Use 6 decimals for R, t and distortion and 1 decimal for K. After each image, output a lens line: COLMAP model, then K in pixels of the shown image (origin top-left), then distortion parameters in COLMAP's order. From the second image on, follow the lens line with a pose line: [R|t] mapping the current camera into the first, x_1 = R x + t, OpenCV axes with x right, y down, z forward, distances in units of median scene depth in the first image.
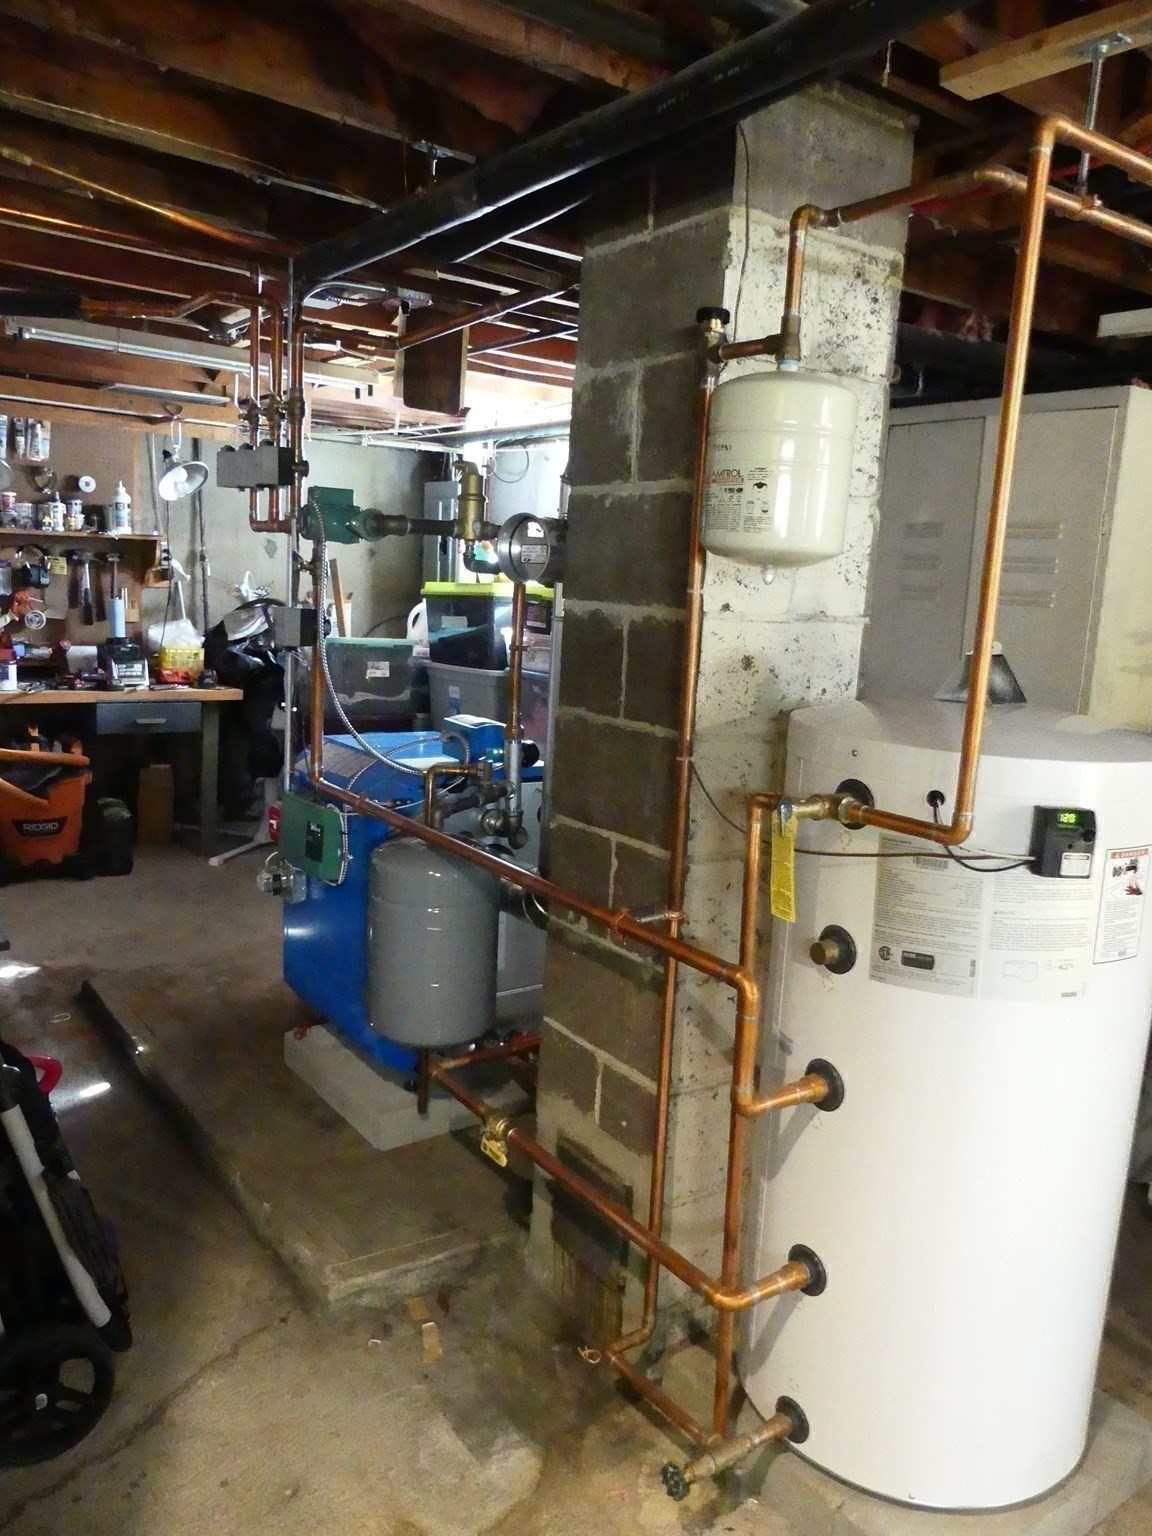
lens RADIAL K [[1160.3, 0, 576.6], [0, 1160.3, 775.2], [0, 0, 1]] dist [0.001417, 0.000400]
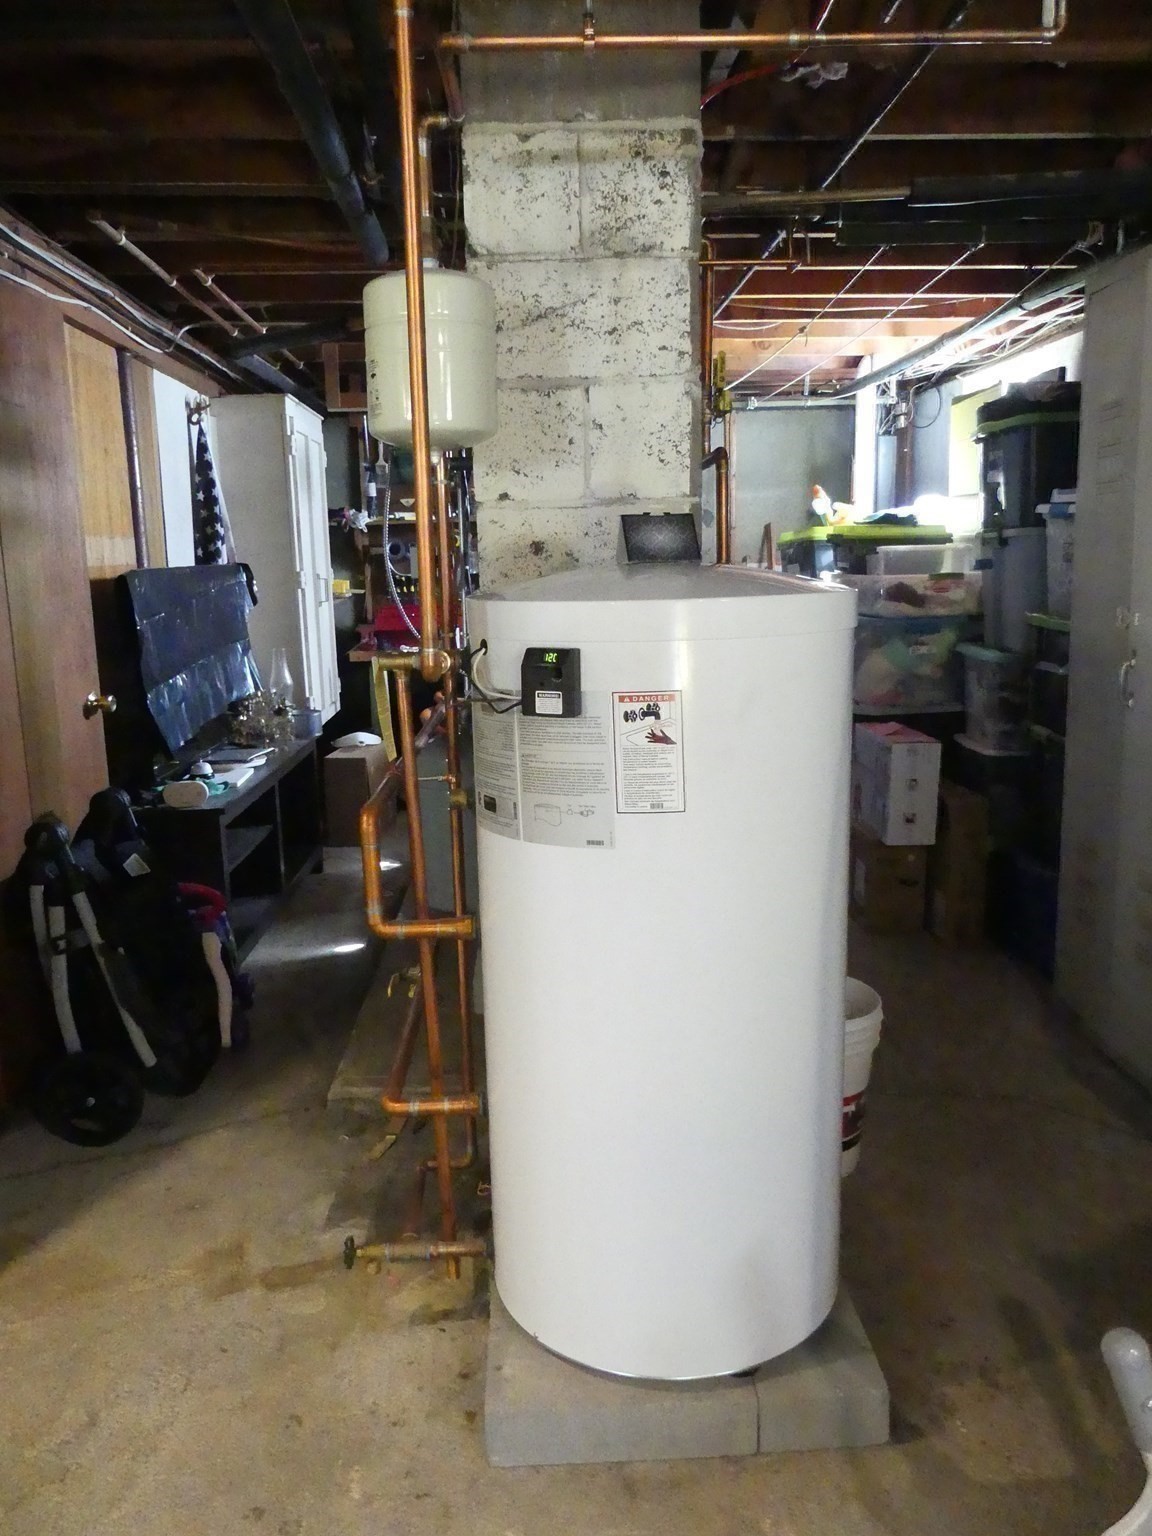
lens RADIAL K [[1147.8, 0, 576.0], [0, 1147.8, 768.0], [0, 0, 1]] dist [0.000184, 0.007426]
pose [[0.830959, 0.028011, -0.555629, 0.767509], [-0.029183, 0.999551, 0.006747, 0.096738], [0.555568, 0.010608, 0.831403, 0.147012]]
